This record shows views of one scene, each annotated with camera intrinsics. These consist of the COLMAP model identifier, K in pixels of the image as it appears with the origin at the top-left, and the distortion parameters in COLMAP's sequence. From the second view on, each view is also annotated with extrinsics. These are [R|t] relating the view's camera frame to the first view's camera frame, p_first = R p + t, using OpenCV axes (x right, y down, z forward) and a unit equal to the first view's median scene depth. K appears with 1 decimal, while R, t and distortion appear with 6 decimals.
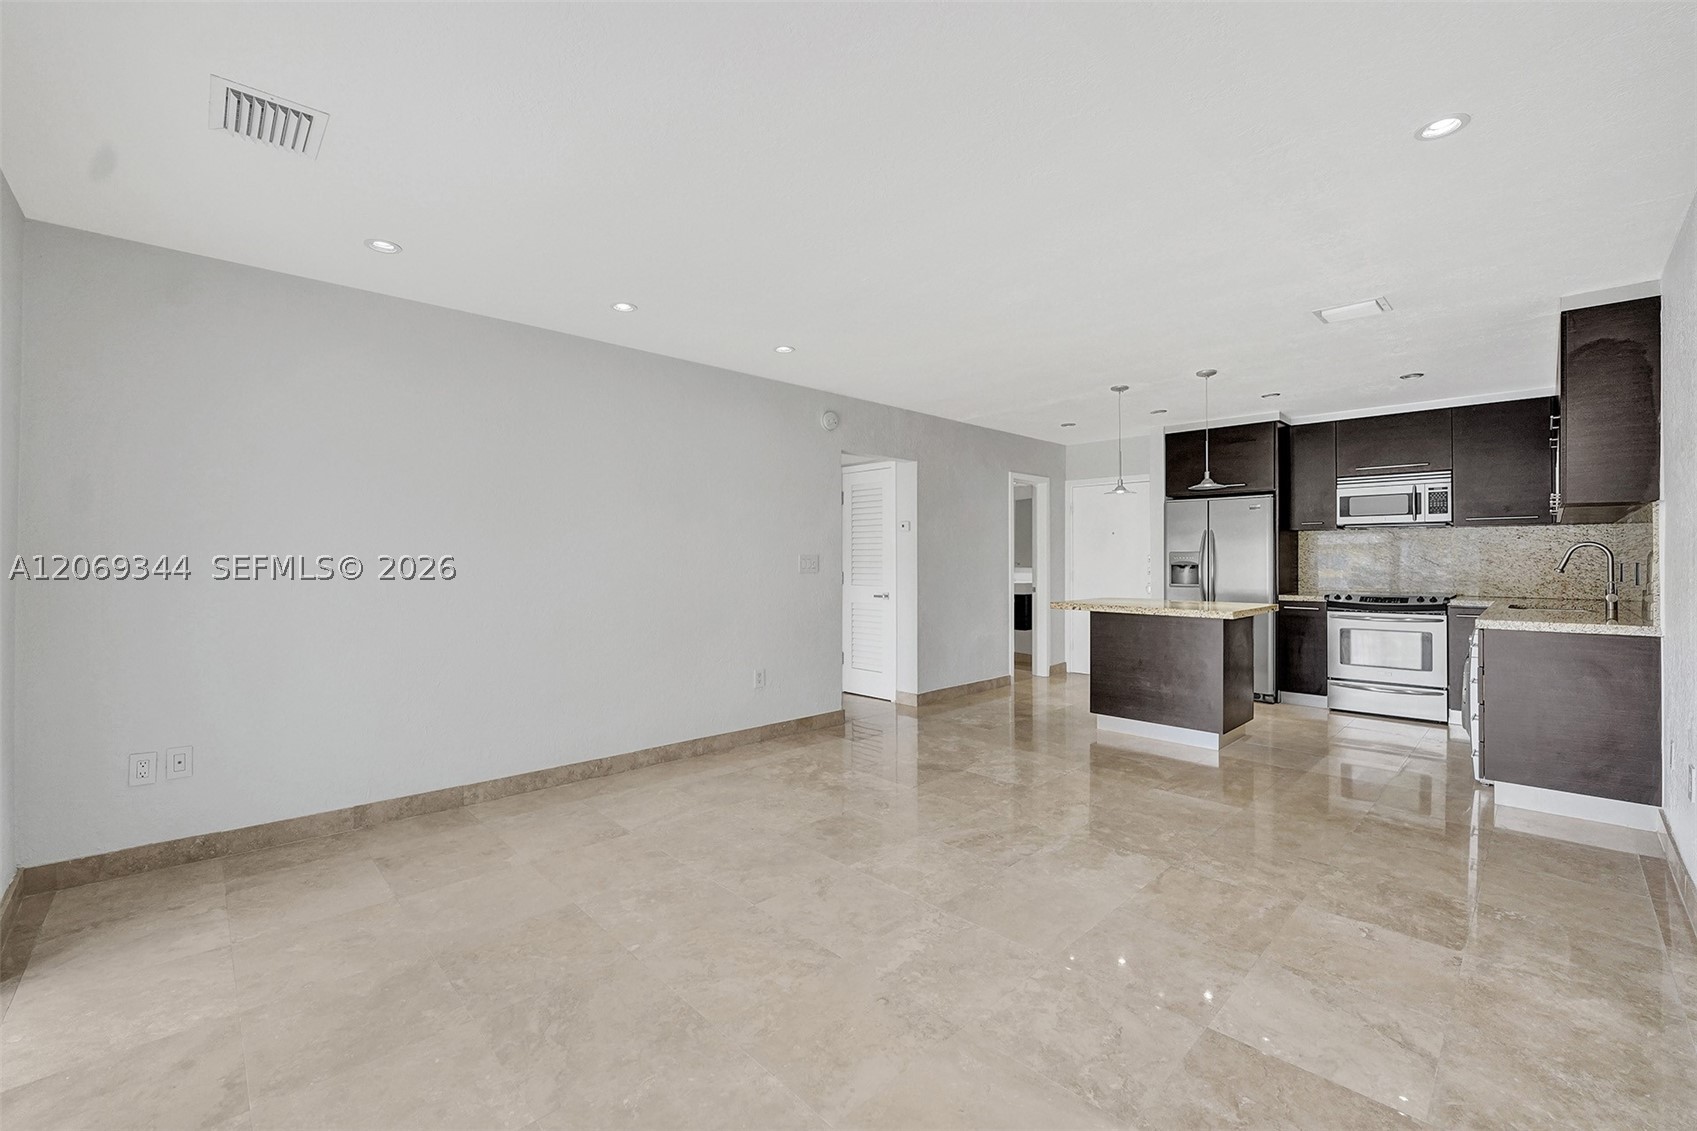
lens RADIAL K [[694.5, 0, 867.8], [0, 694.5, 555.8], [0, 0, 1]] dist [-0.028079, 0.000212]
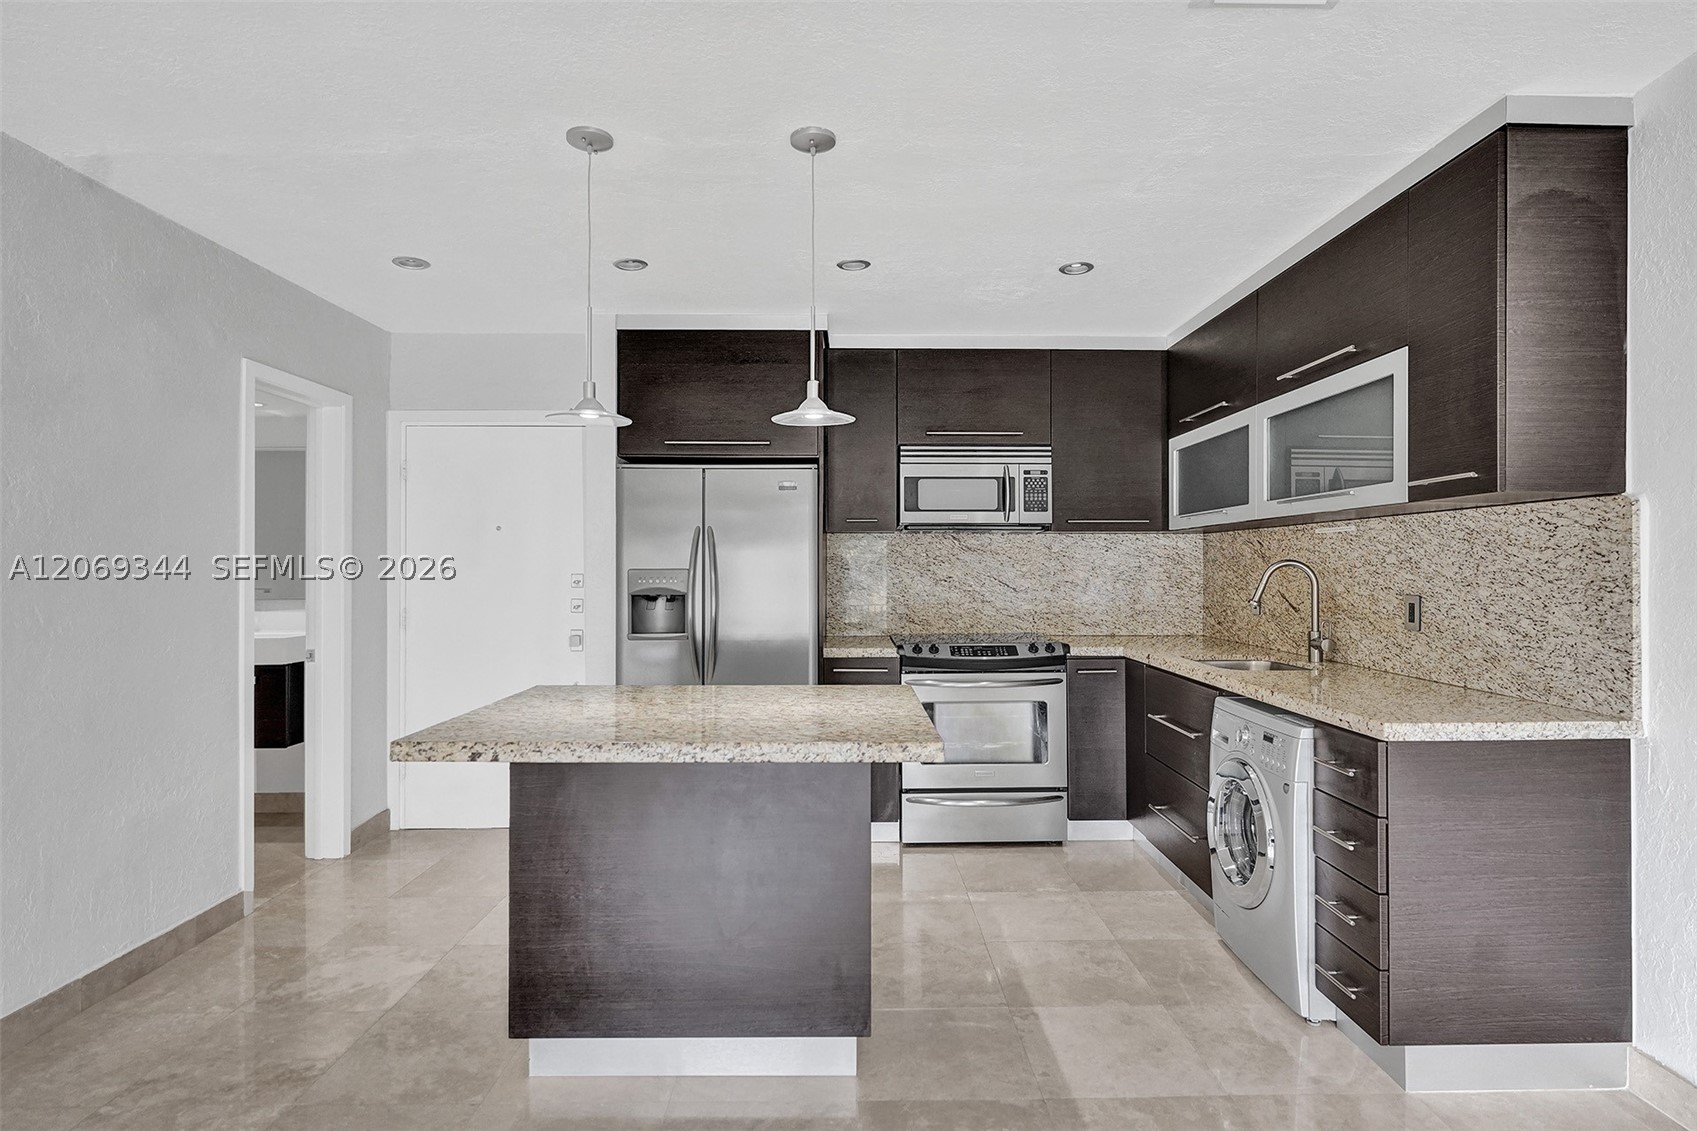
lens RADIAL K [[888.7, 0, 853.2], [0, 888.7, 566.1], [0, 0, 1]] dist [-0.000816, -0.001484]
pose [[0.696952, 0.000120, 0.717118, 0.119305], [-0.003772, 0.999987, 0.003498, -0.012926], [-0.717108, -0.005143, 0.696943, 0.558876]]
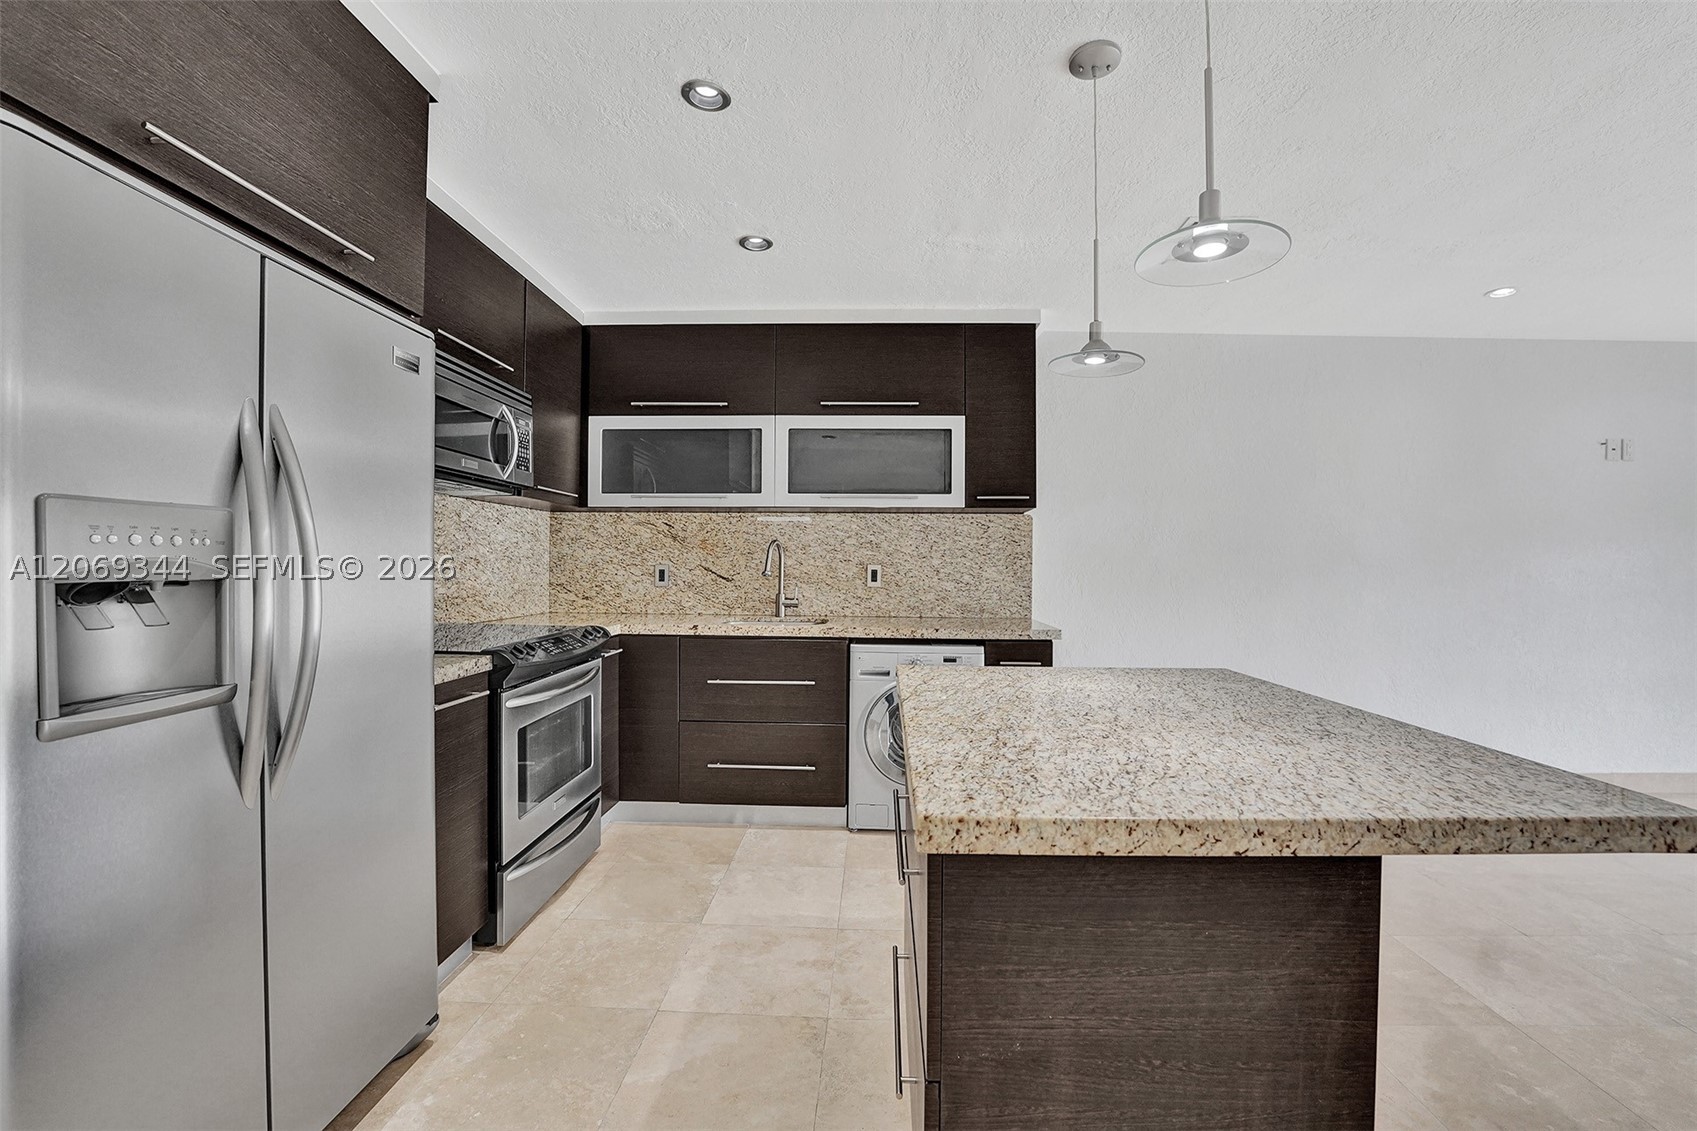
lens RADIAL K [[697.8, 0, 860.2], [0, 697.8, 562.1], [0, 0, 1]] dist [-0.024798, -0.000389]
pose [[-0.686741, -0.003449, 0.726894, 0.280462], [-0.011664, 0.999912, -0.006276, 0.009356], [-0.726809, -0.012788, -0.686721, 1.223104]]
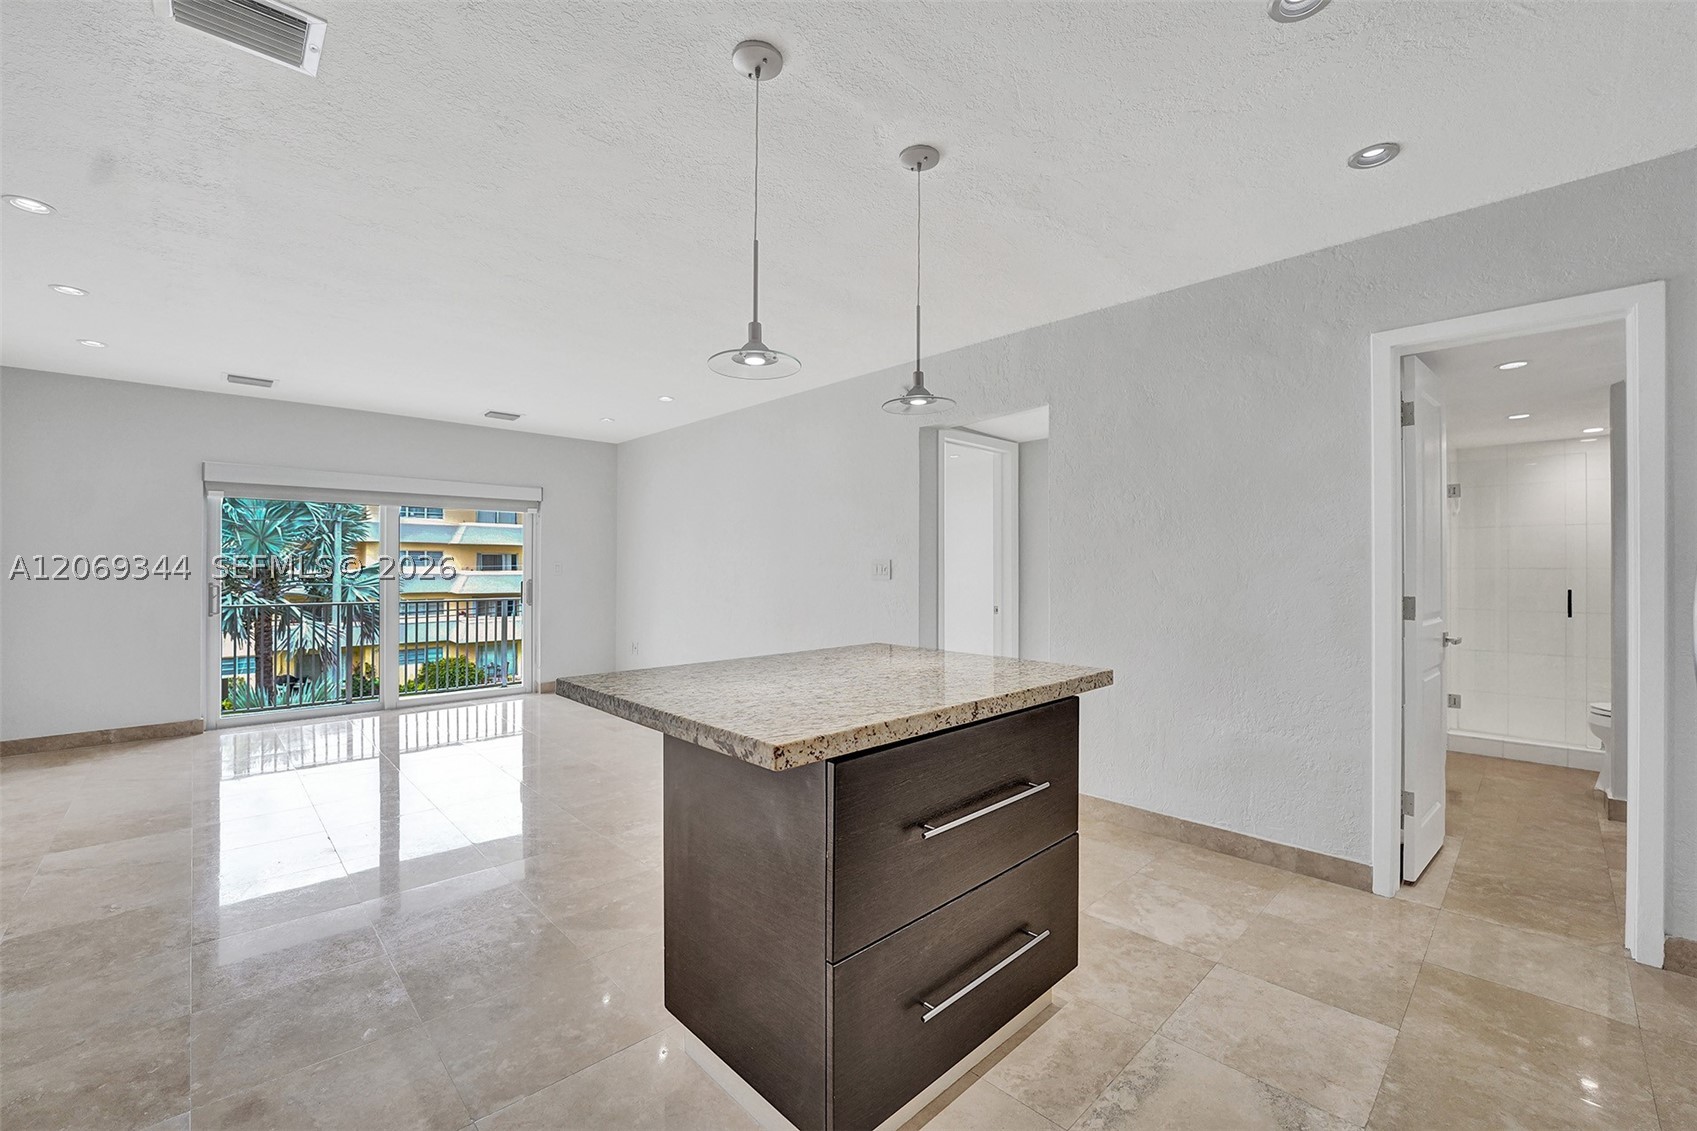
lens RADIAL K [[699.1, 0, 855.8], [0, 699.1, 559.3], [0, 0, 1]] dist [-0.023268, 0.001005]
pose [[-0.012908, -0.008797, -0.999878, 0.786951], [0.005481, 0.999946, -0.008868, 0.006342], [0.999902, -0.005595, -0.012859, 0.962241]]
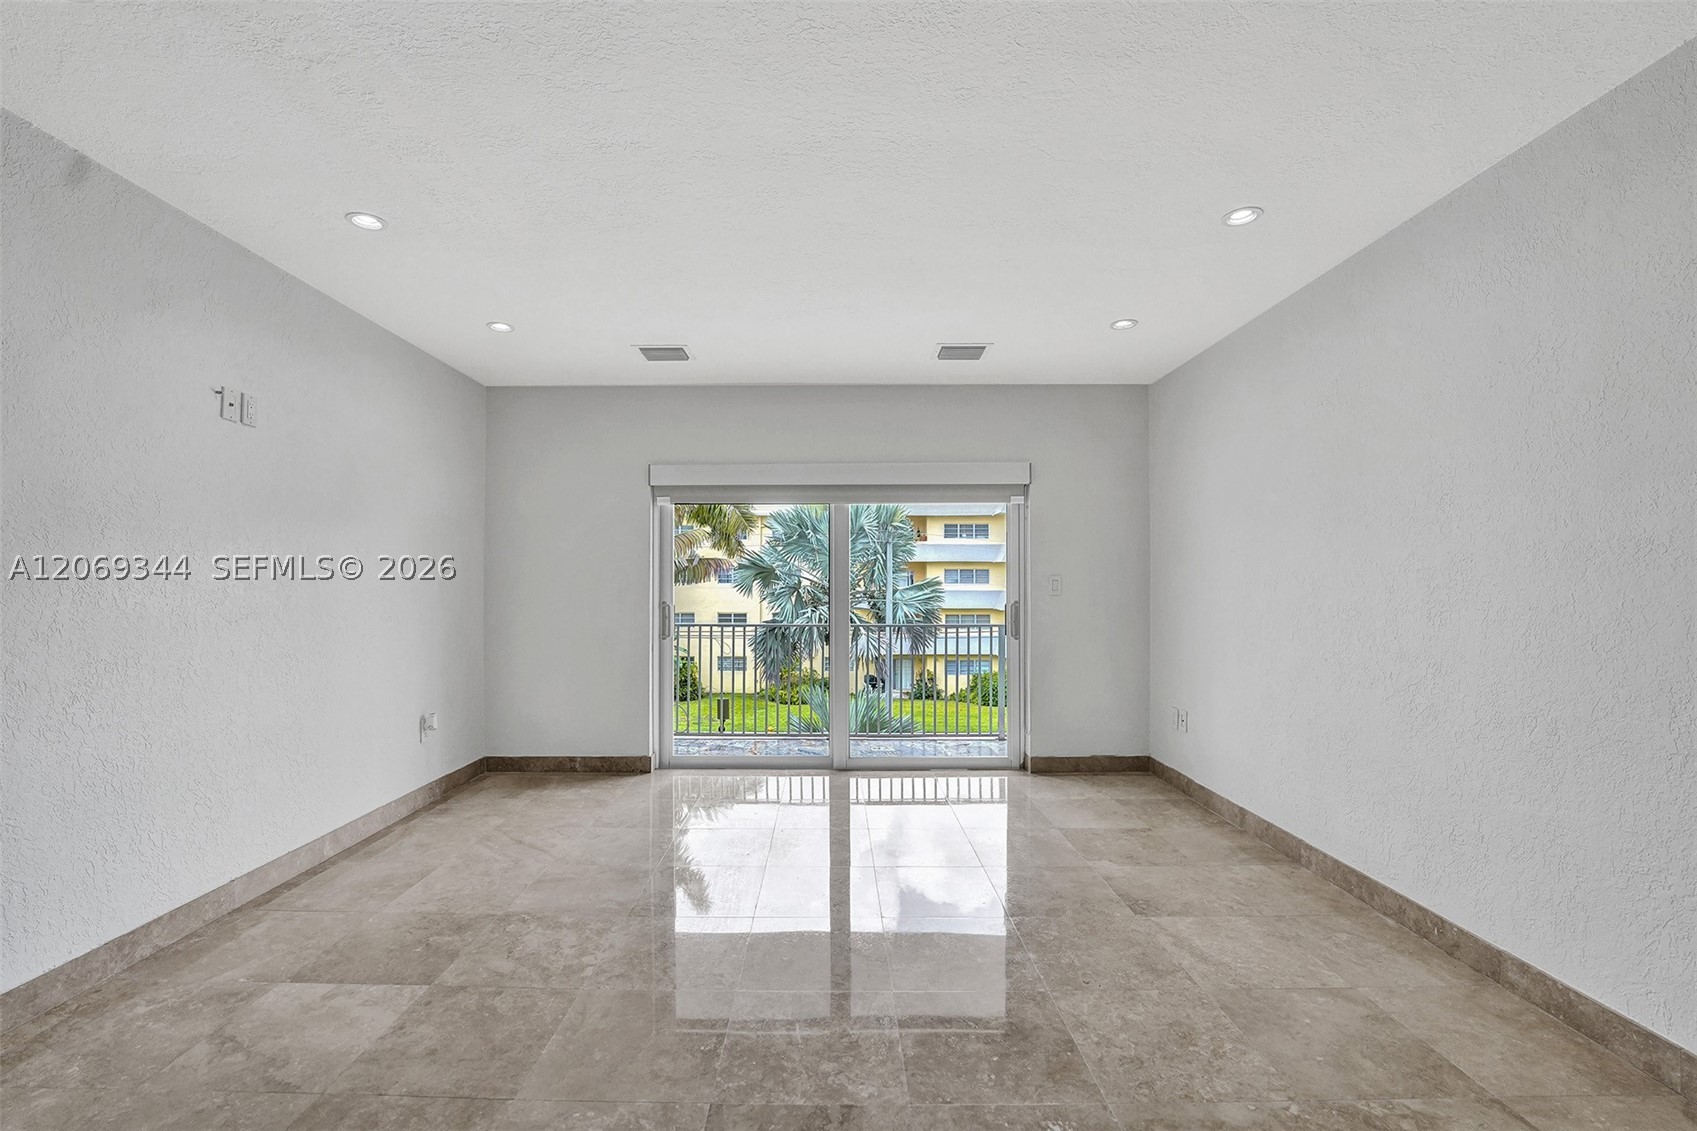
lens RADIAL K [[704.5, 0, 828.6], [0, 704.5, 571.6], [0, 0, 1]] dist [-0.024889, 0.000396]
pose [[-0.710169, -0.011065, -0.703945, 0.296106], [0.005579, 0.999757, -0.021342, 0.009437], [0.704010, -0.019084, -0.709934, 0.804373]]
